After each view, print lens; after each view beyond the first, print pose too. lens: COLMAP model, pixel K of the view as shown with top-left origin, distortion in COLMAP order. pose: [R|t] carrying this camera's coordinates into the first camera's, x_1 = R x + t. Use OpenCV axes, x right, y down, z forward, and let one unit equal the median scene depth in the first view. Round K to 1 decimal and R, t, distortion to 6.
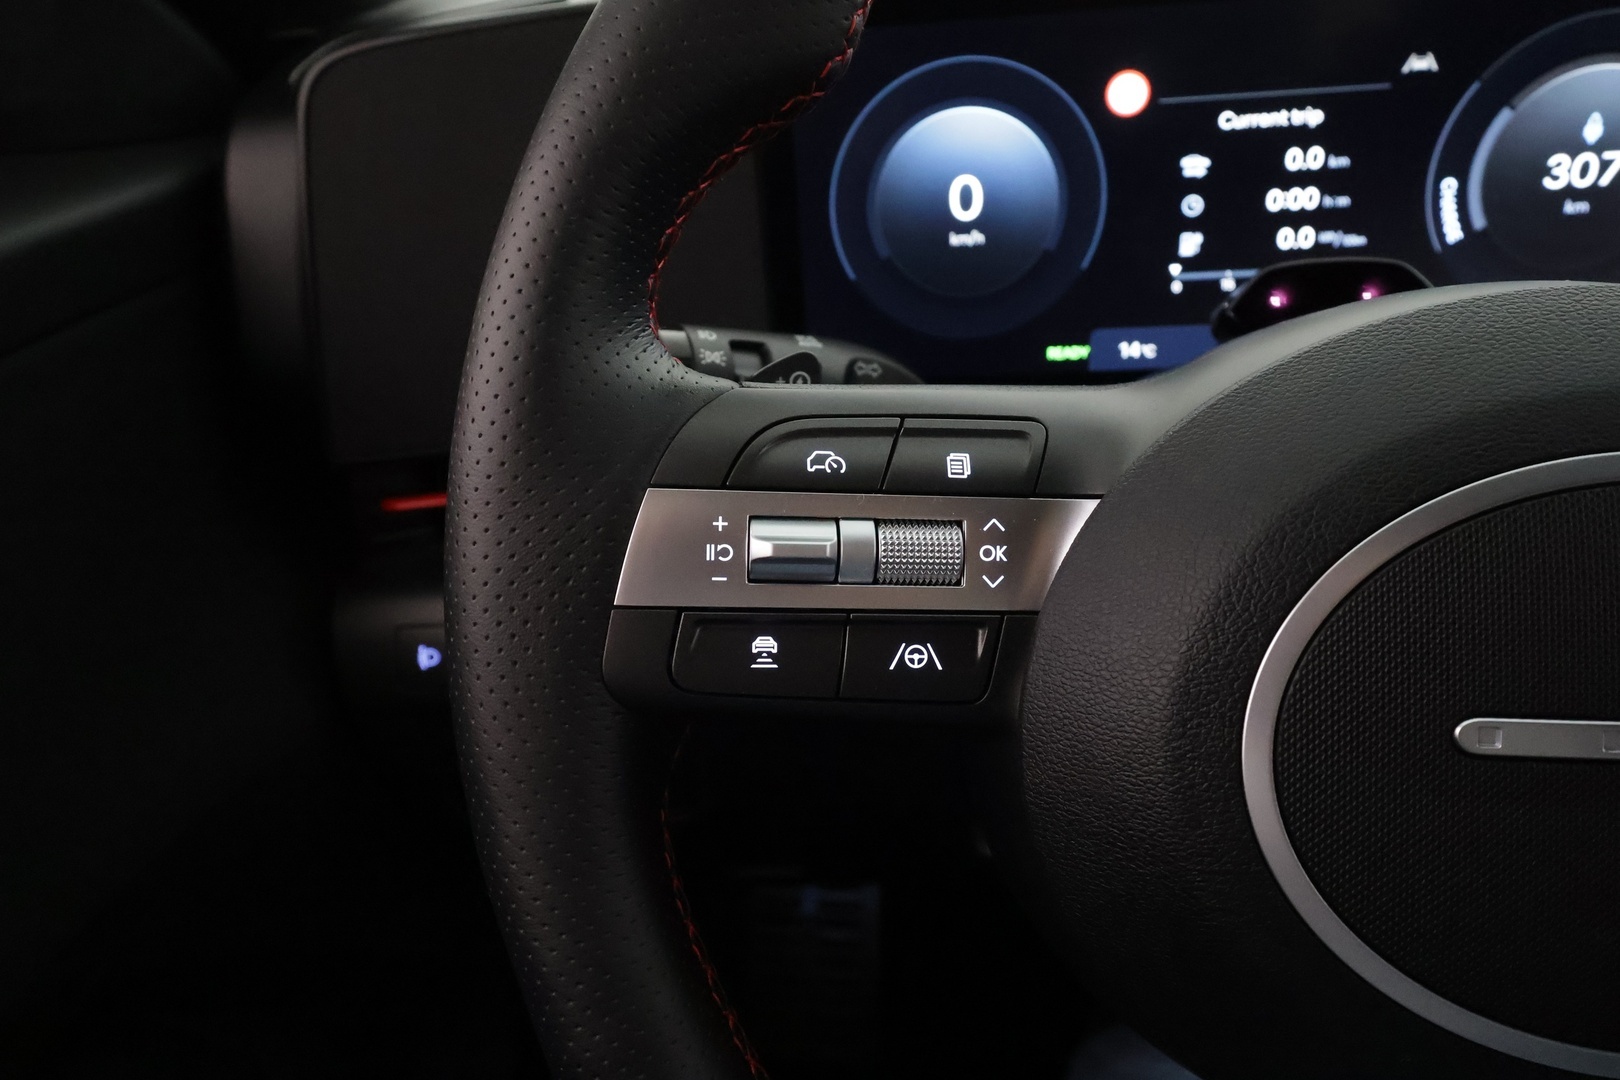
lens RADIAL K [[1140.0, 0, 826.9], [0, 1140.0, 541.2], [0, 0, 1]] dist [0.013322, 0.002217]
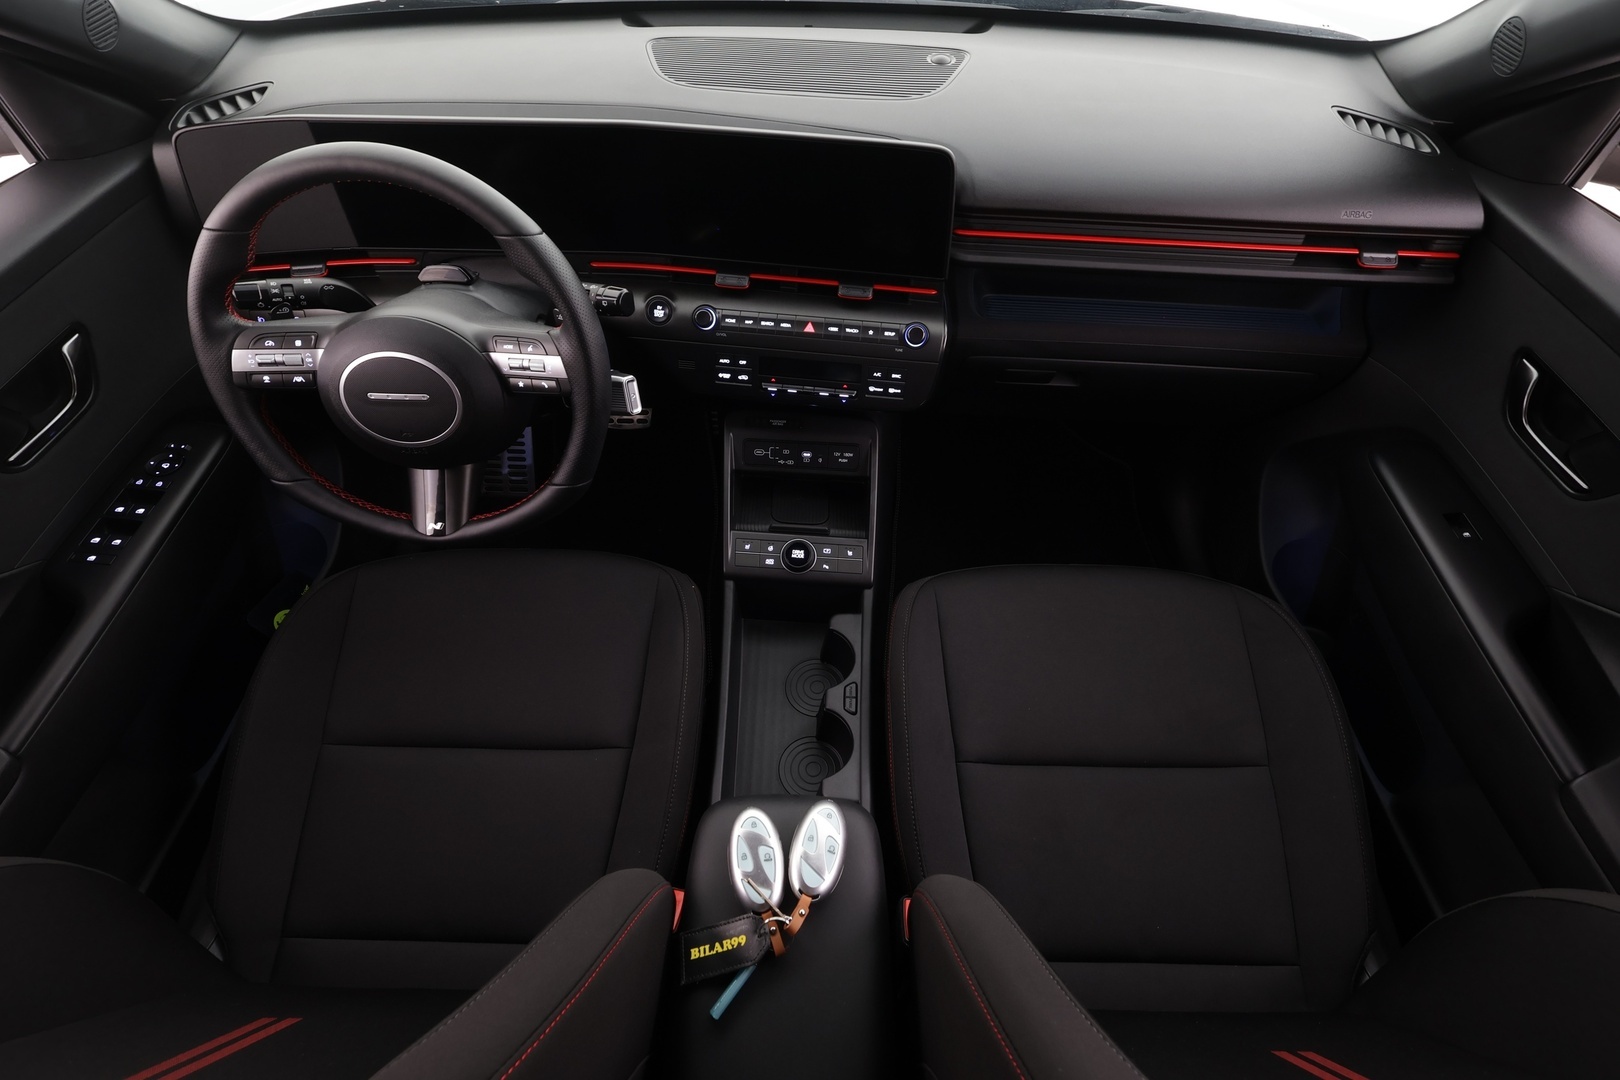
lens RADIAL K [[752.3, 0, 808.1], [0, 752.3, 551.2], [0, 0, 1]] dist [-0.014408, 0.010306]
pose [[0.992565, -0.033282, 0.117078, 2.068315], [-0.022509, 0.895108, 0.445281, -0.817858], [-0.119617, -0.444606, 0.887703, -2.860534]]
